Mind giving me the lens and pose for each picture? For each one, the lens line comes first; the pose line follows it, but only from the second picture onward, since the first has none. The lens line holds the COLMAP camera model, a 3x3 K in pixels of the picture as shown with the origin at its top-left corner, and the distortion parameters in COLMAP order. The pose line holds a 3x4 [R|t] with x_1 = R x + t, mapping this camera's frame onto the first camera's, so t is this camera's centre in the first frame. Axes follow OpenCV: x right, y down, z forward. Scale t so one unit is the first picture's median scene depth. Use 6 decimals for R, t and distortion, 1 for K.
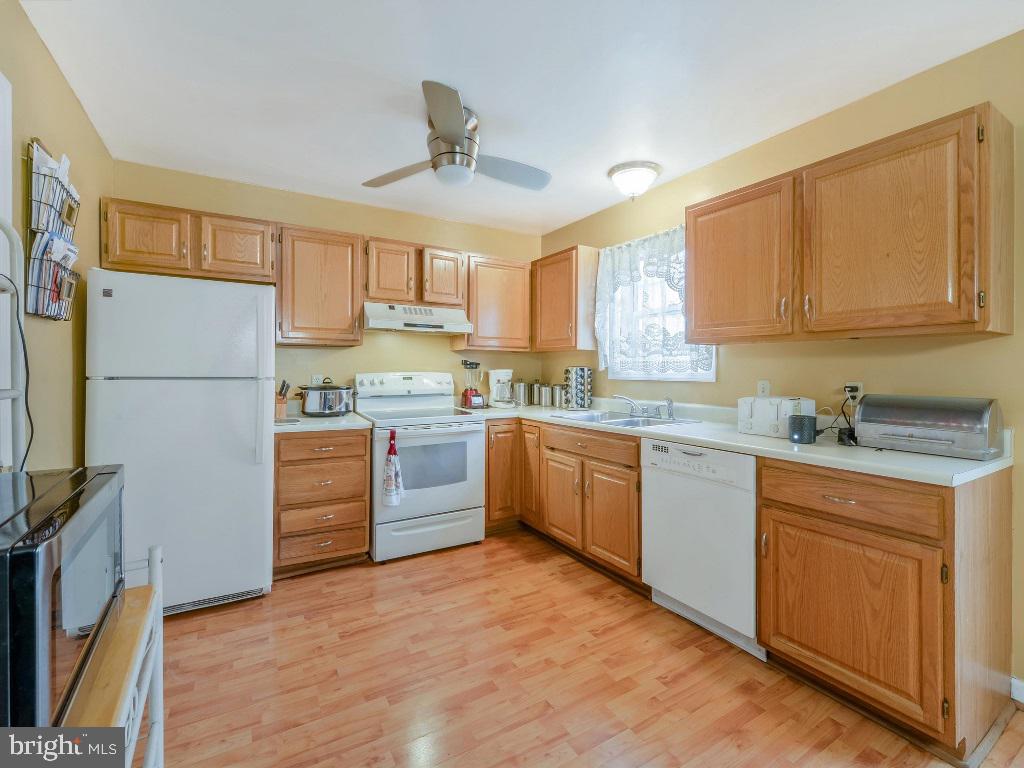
lens RADIAL K [[472.8, 0, 514.5], [0, 472.8, 371.4], [0, 0, 1]] dist [0.002156, 0.000763]
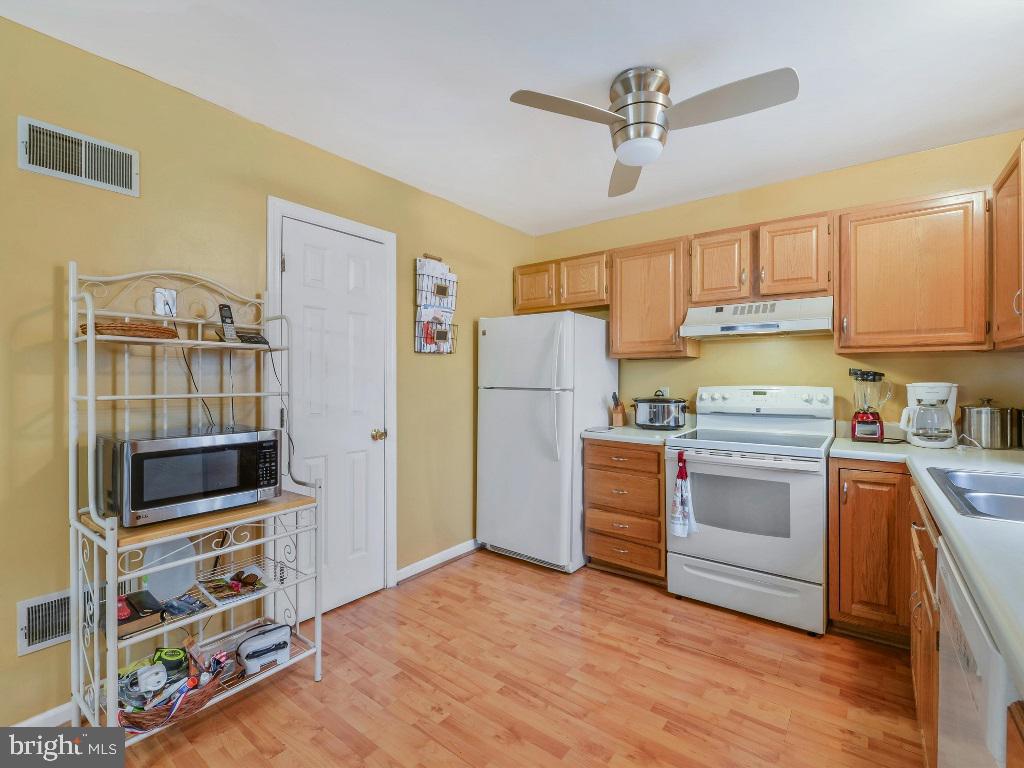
lens RADIAL K [[478.5, 0, 512.0], [0, 478.5, 384.0], [0, 0, 1]] dist [-0.001030, -0.000823]
pose [[0.358769, 0.005431, -0.933411, 0.459244], [-0.003408, 0.999984, 0.004508, -0.004077], [0.933420, 0.001564, 0.358782, 0.380039]]
